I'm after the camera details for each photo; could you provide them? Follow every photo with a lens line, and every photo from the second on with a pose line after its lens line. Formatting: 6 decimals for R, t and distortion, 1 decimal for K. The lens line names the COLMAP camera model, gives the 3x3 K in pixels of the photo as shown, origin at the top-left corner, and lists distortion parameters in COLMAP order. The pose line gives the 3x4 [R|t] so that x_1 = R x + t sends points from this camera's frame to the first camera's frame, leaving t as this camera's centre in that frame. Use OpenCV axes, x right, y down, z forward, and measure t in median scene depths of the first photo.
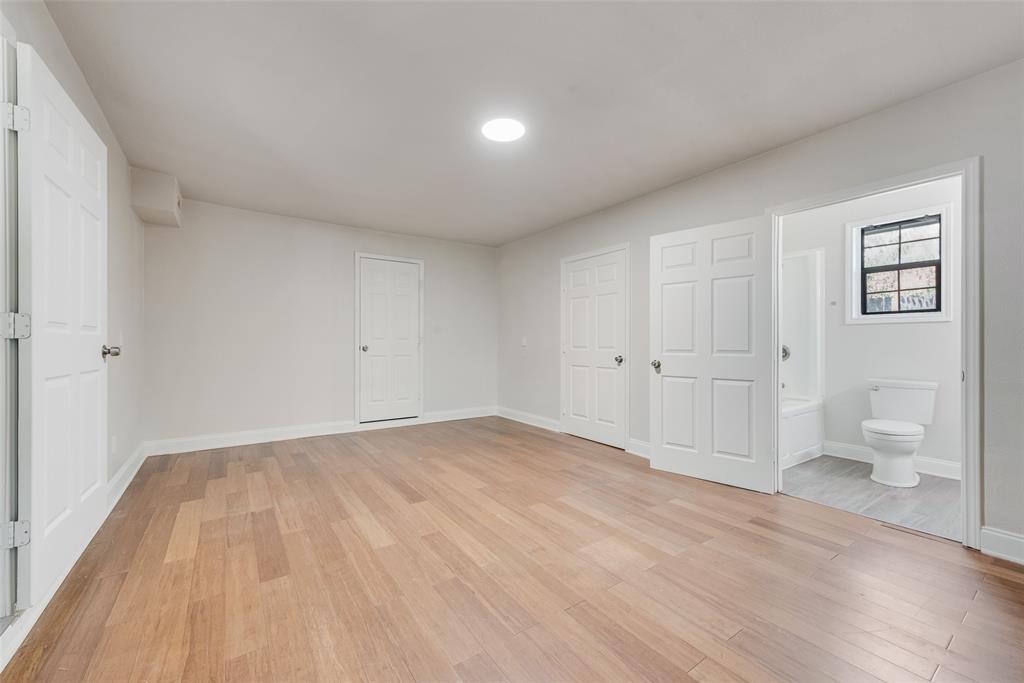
lens RADIAL K [[404.7, 0, 509.8], [0, 404.7, 344.9], [0, 0, 1]] dist [0.001661, 0.000546]
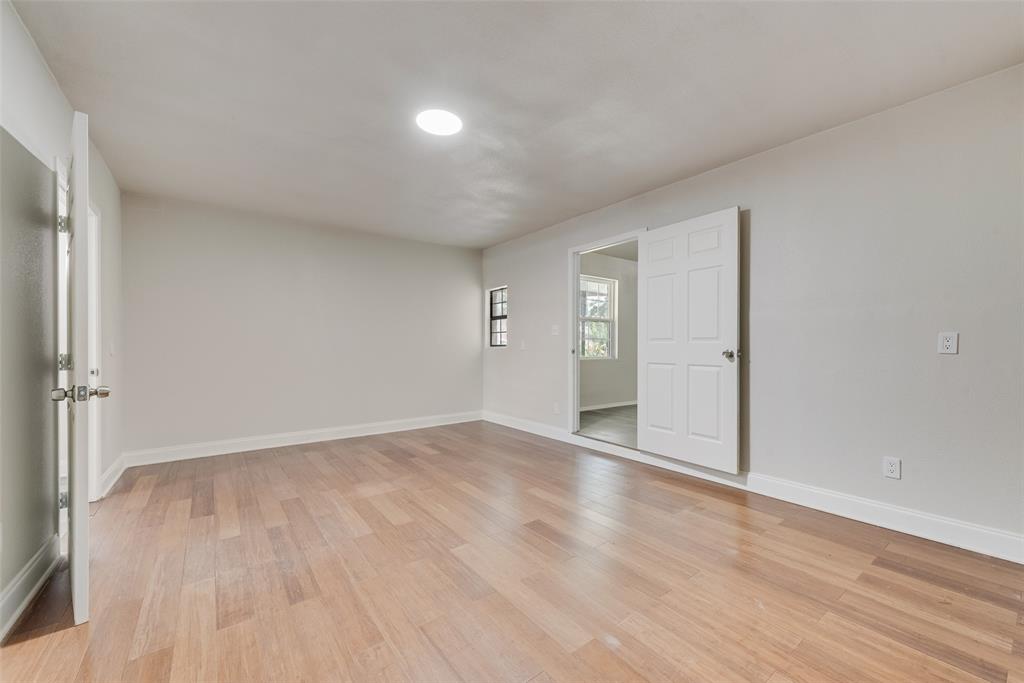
lens RADIAL K [[404.7, 0, 511.7], [0, 404.7, 344.6], [0, 0, 1]] dist [0.001661, 0.000546]
pose [[-0.999500, -0.001433, -0.031584, -0.150910], [-0.001332, 0.999994, -0.003214, -0.009397], [0.031589, -0.003170, -0.999496, 1.901622]]
